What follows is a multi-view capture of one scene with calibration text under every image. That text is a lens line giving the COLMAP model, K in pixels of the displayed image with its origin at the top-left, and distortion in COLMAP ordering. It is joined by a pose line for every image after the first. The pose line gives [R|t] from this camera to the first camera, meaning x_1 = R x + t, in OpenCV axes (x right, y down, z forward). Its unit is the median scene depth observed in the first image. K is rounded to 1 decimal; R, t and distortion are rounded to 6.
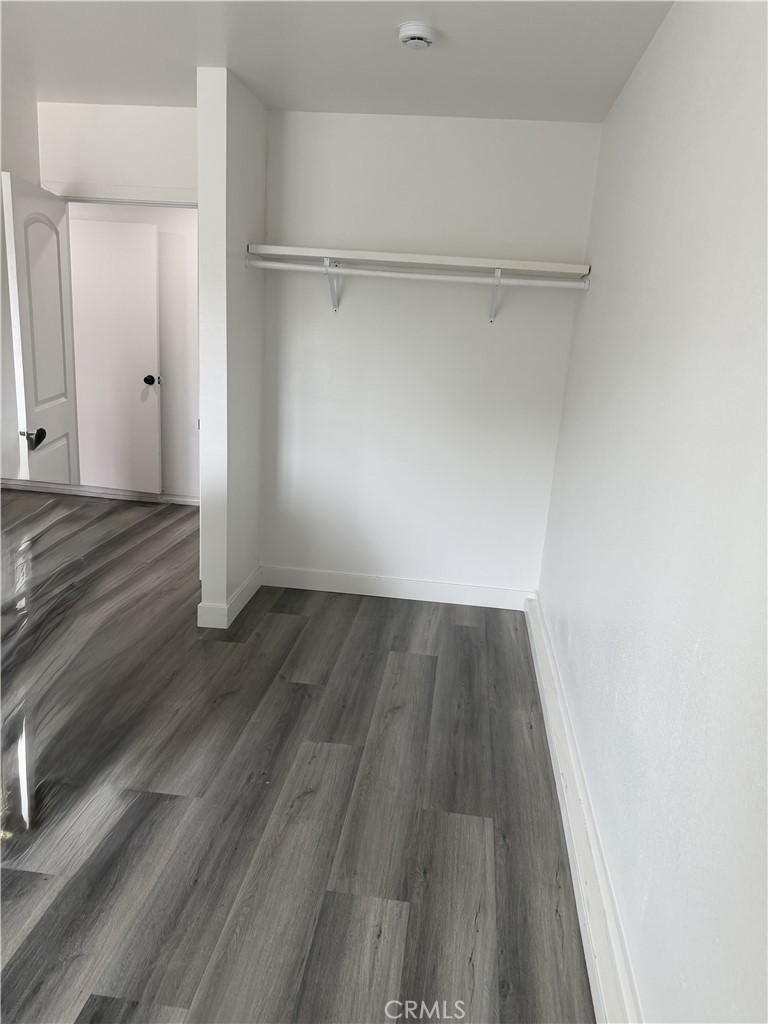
lens RADIAL K [[698.4, 0, 384.0], [0, 698.4, 512.0], [0, 0, 1]] dist [-0.004254, -0.007459]
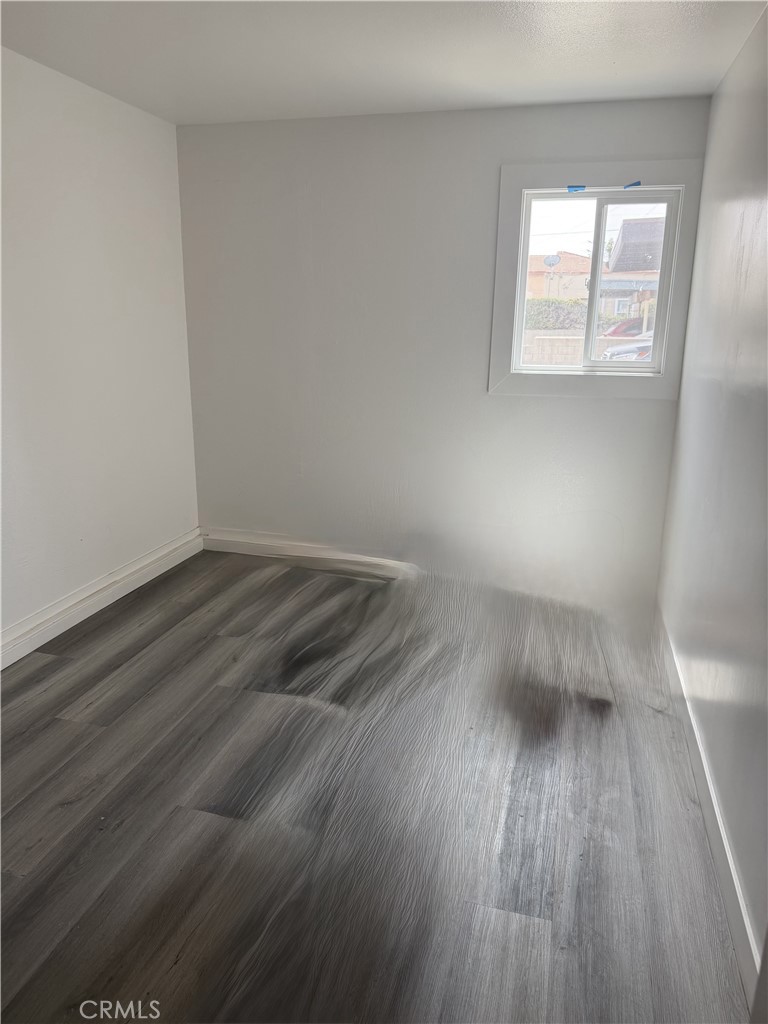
lens RADIAL K [[698.4, 0, 384.0], [0, 698.4, 512.0], [0, 0, 1]] dist [-0.004254, -0.007459]
pose [[-0.986806, -0.110103, 0.118707, -0.636280], [-0.029882, 0.844436, 0.534822, -0.473668], [-0.159126, 0.524219, -0.836585, 1.606822]]
